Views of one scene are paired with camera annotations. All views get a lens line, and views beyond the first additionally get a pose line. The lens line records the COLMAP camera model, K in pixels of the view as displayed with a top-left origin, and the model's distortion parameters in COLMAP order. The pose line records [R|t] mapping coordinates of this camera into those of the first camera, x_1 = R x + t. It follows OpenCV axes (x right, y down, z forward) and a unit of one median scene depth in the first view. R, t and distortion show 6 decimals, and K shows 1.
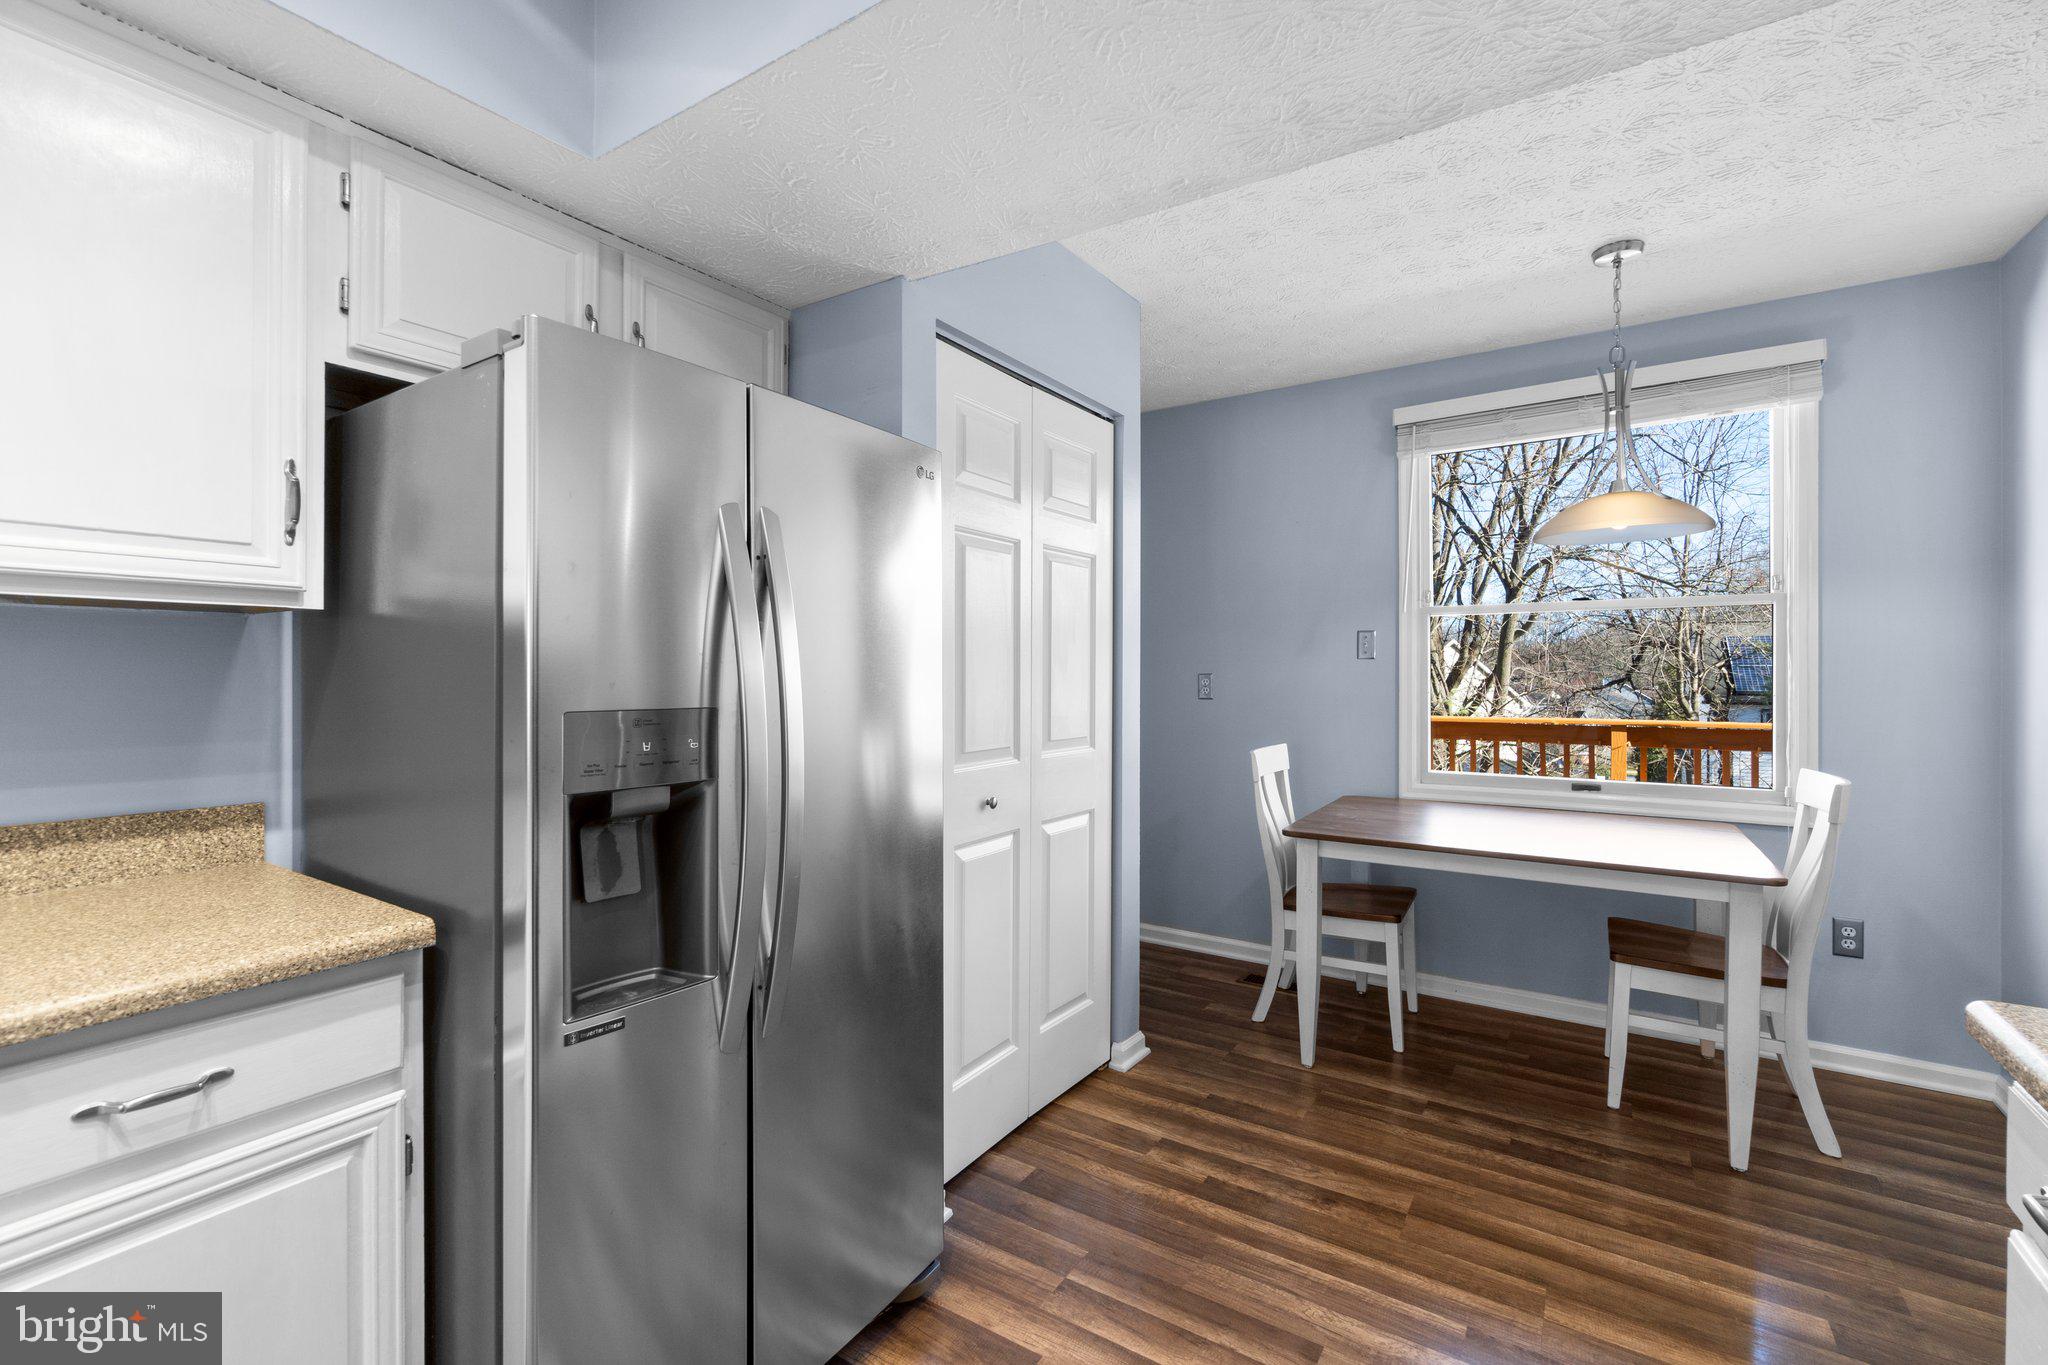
lens RADIAL K [[892.1, 0, 1025.5], [0, 892.1, 674.3], [0, 0, 1]] dist [0.005664, 0.000271]
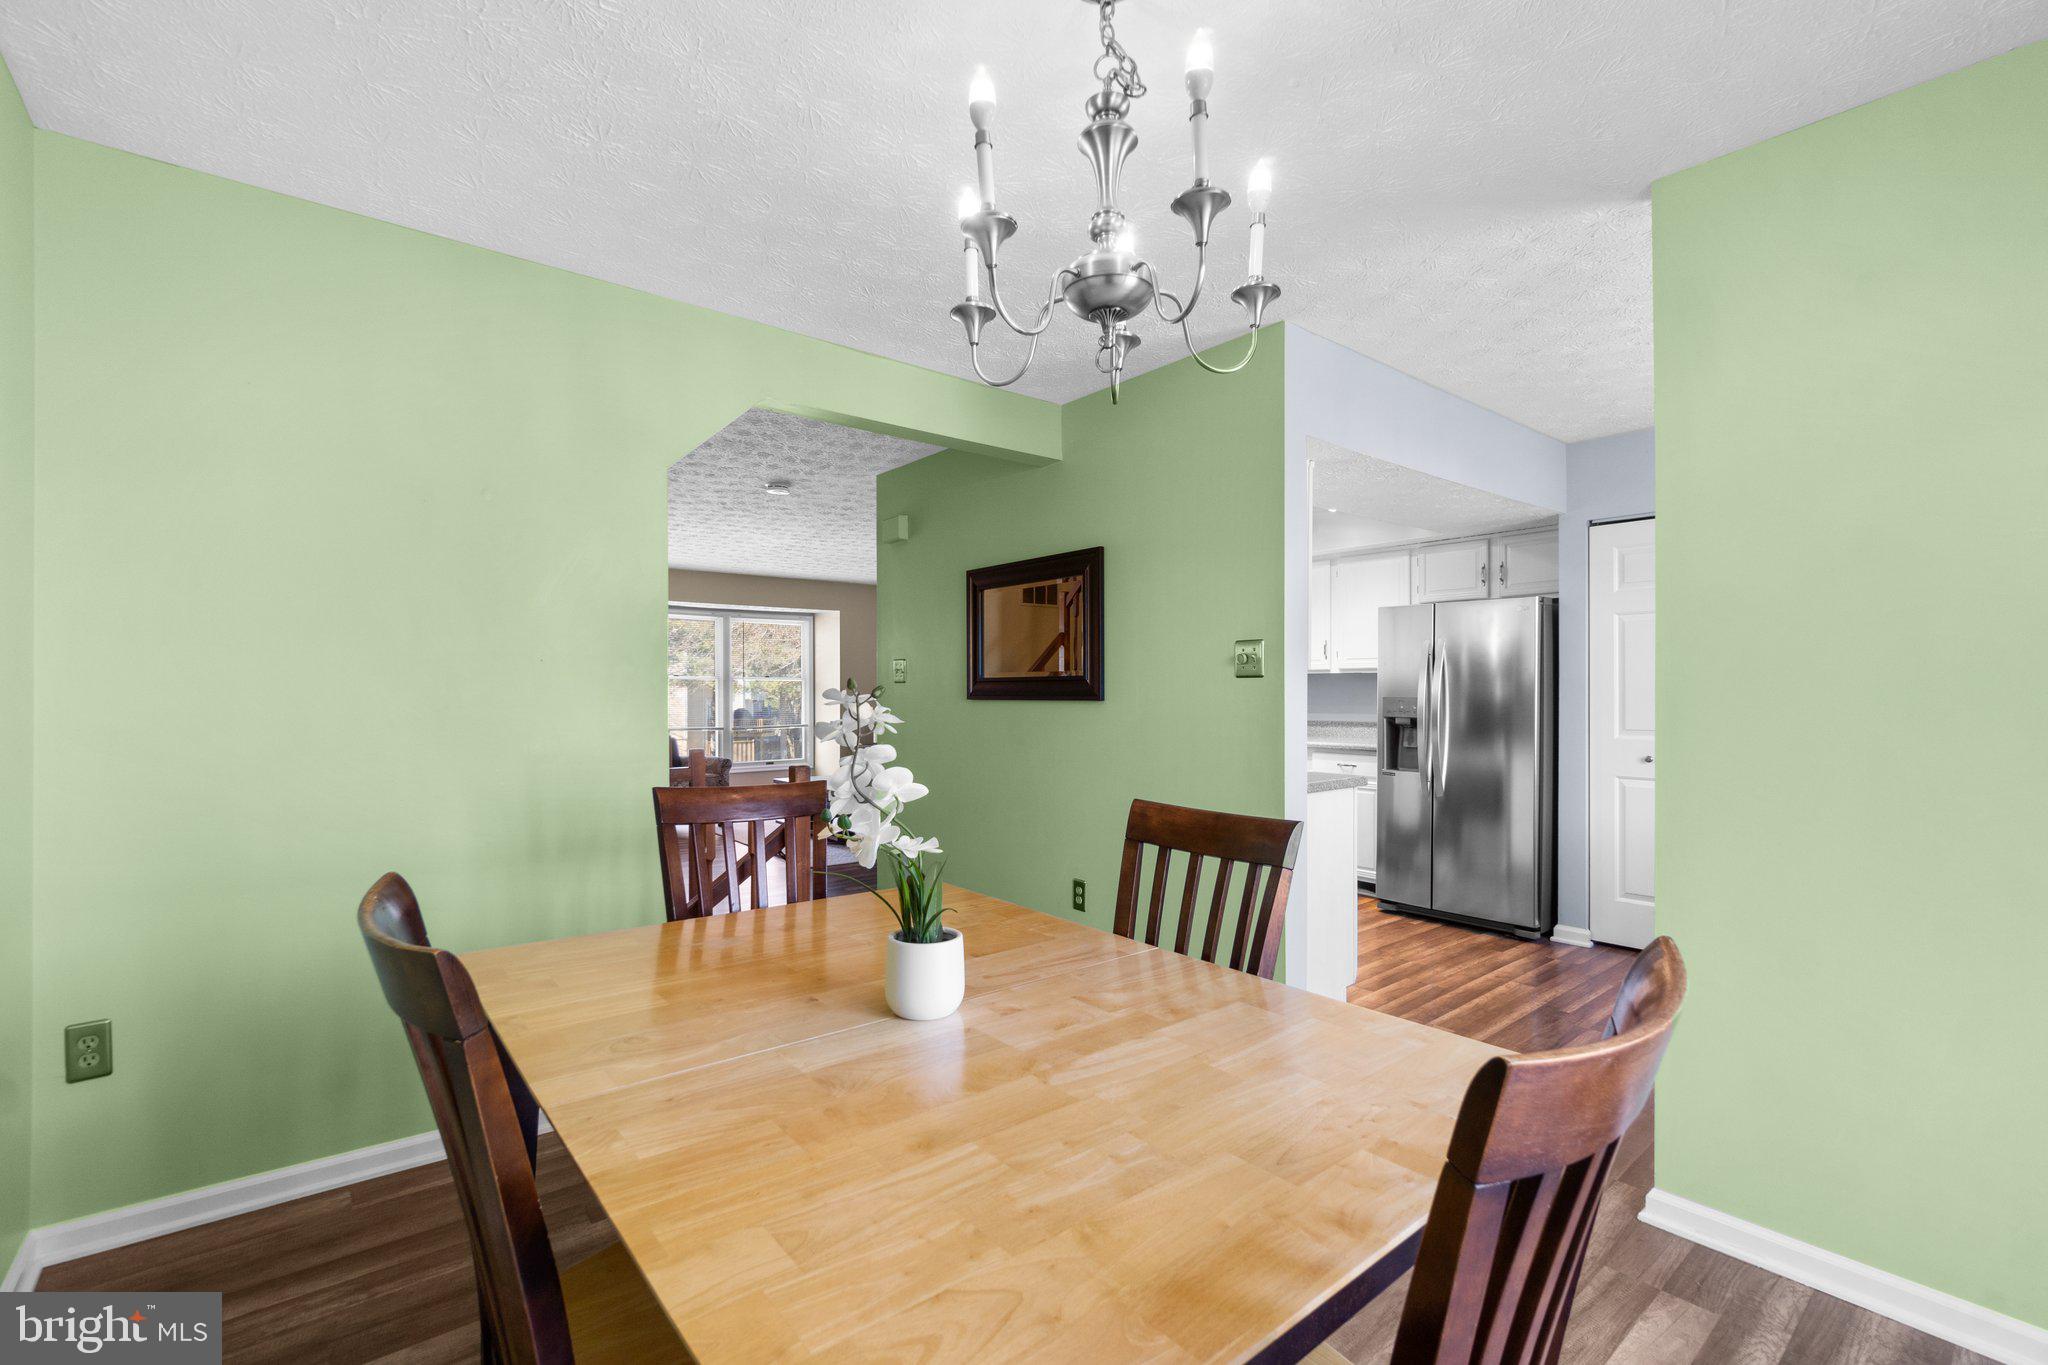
lens RADIAL K [[896.4, 0, 1017.0], [0, 896.4, 686.4], [0, 0, 1]] dist [-0.003528, -0.000165]
pose [[-0.292054, 0.001525, -0.956401, 1.820400], [0.000345, 0.999999, 0.001489, -0.006529], [0.956402, 0.000105, -0.292055, 0.259727]]
